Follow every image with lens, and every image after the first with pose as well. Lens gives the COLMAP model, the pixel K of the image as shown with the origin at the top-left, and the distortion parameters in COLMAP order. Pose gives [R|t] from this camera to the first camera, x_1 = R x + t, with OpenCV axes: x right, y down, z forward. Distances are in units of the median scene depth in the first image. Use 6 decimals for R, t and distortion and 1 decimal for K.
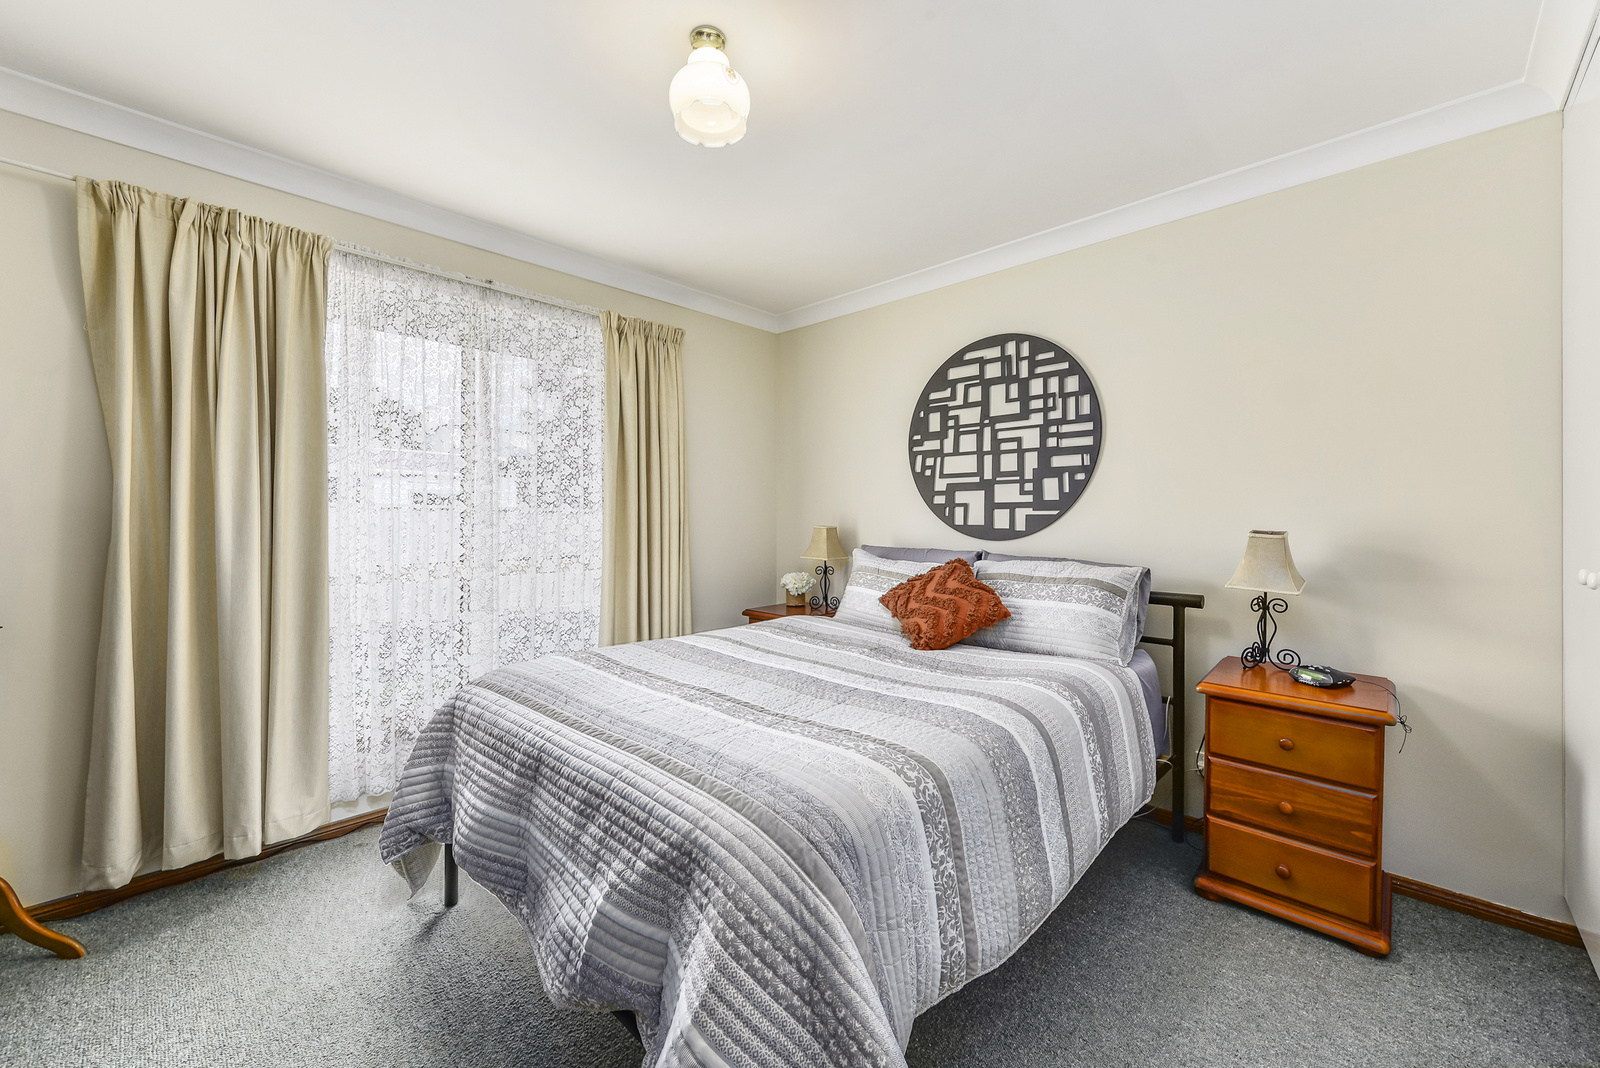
lens RADIAL K [[641.4, 0, 799.3], [0, 641.4, 538.9], [0, 0, 1]] dist [0.009043, -0.000459]
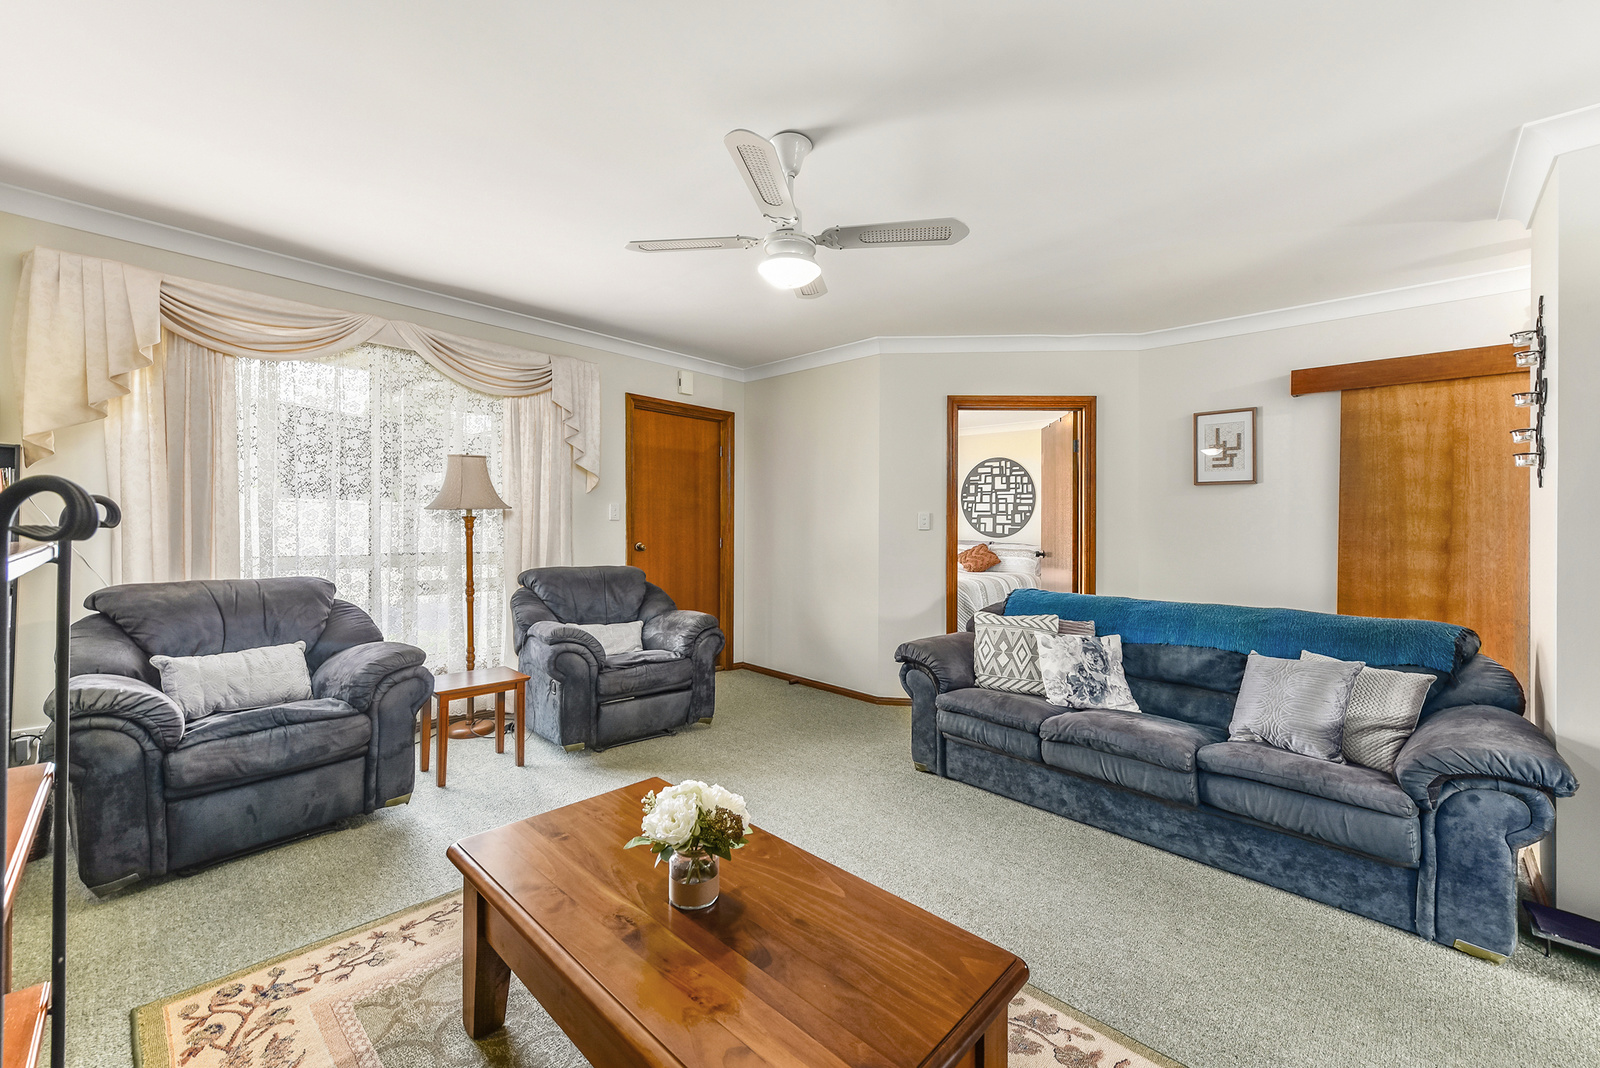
lens RADIAL K [[641.4, 0, 799.7], [0, 641.4, 531.2], [0, 0, 1]] dist [0.009043, -0.000459]
pose [[0.999903, 0.009278, -0.010345, -0.457598], [-0.009427, 0.999852, -0.014422, 0.021250], [0.010210, 0.014518, 0.999842, -1.579160]]
